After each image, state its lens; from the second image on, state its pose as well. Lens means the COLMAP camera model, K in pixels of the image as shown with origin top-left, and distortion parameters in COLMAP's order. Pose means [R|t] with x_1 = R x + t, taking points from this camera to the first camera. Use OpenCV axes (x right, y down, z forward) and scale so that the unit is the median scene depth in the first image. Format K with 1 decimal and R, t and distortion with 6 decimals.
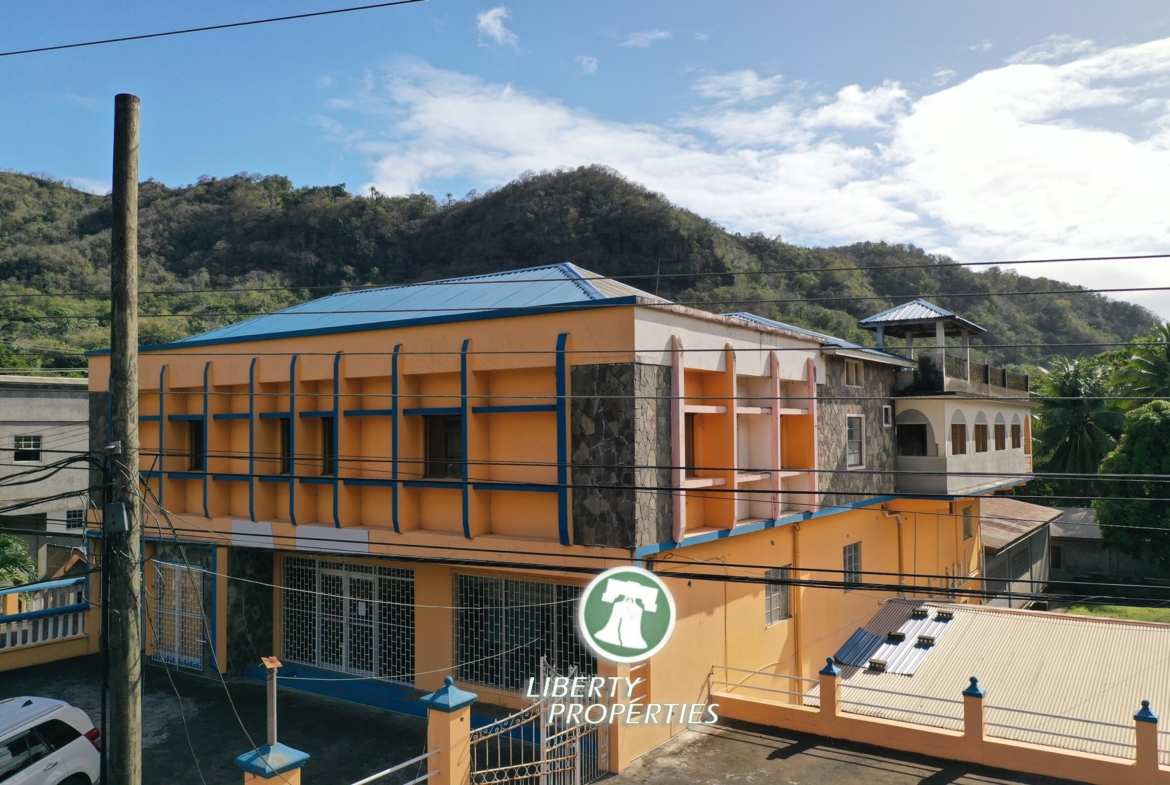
lens RADIAL K [[931.6, 0, 575.1], [0, 931.6, 400.8], [0, 0, 1]] dist [-0.000046, -0.002773]
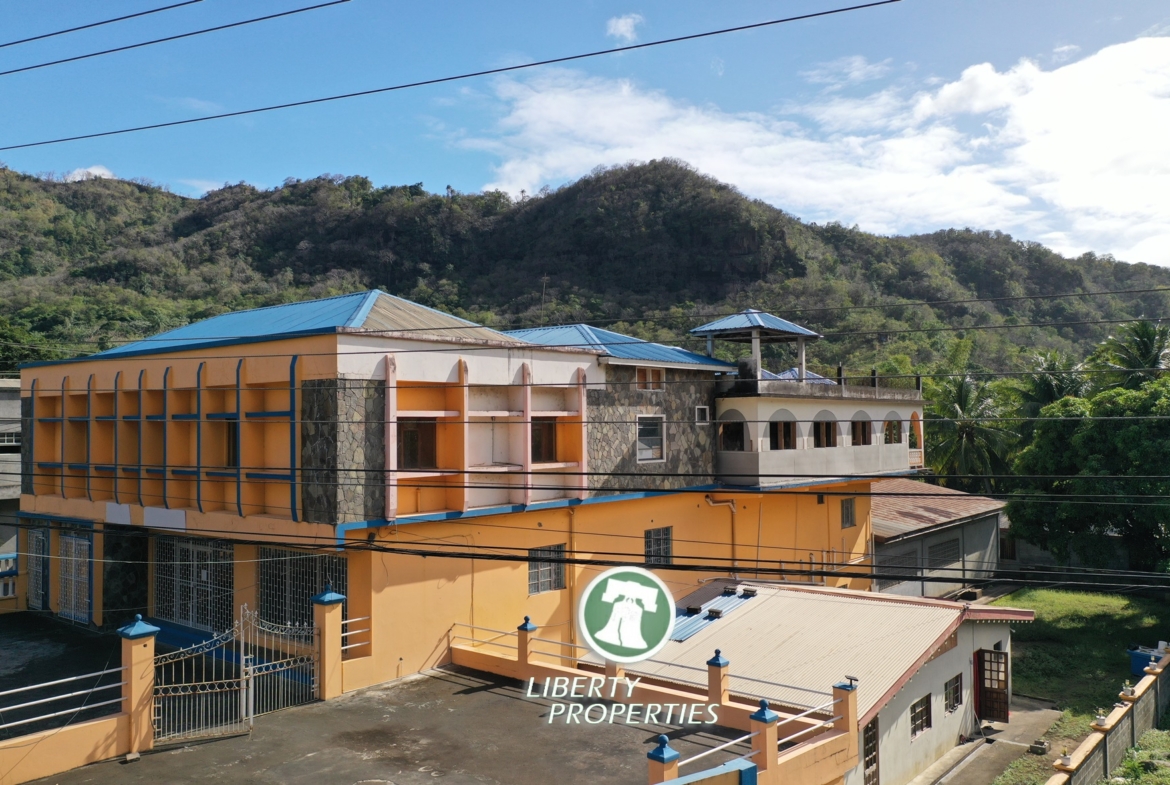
lens RADIAL K [[931.6, 0, 585.9], [0, 931.6, 394.1], [0, 0, 1]] dist [-0.000046, -0.002773]
pose [[0.996390, -0.003101, -0.084842, 0.361128], [0.003236, 0.999994, 0.001447, -0.014608], [0.084837, -0.001716, 0.996393, -0.170679]]
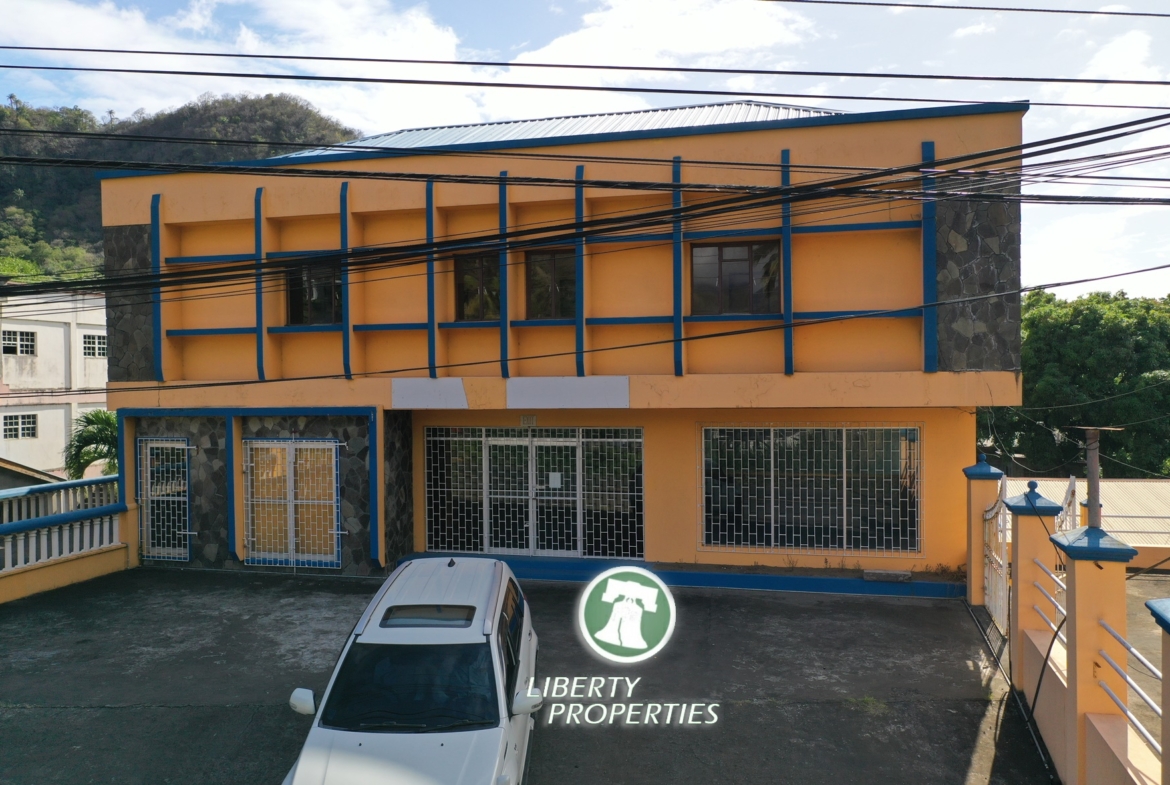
lens RADIAL K [[931.6, 0, 585.7], [0, 931.6, 396.0], [0, 0, 1]] dist [-0.000046, -0.002773]
pose [[0.940829, -0.007037, 0.338808, -0.473075], [-0.008949, 0.998920, 0.045595, 0.102206], [-0.338763, -0.045929, 0.939750, 0.180859]]
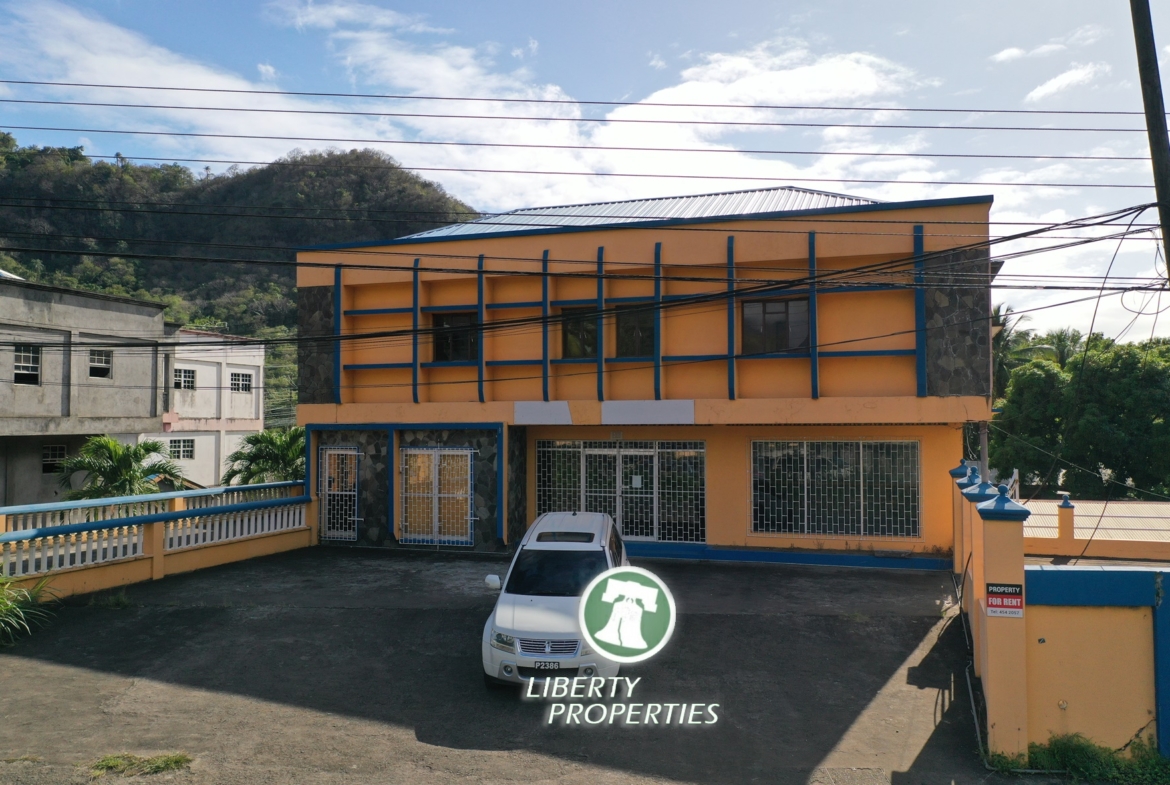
lens RADIAL K [[931.6, 0, 585.9], [0, 931.6, 397.7], [0, 0, 1]] dist [-0.000046, -0.002773]
pose [[0.963346, 0.014479, 0.267871, -0.562724], [-0.014863, 0.999889, -0.000596, 0.119999], [-0.267850, -0.003407, 0.963455, -0.049025]]
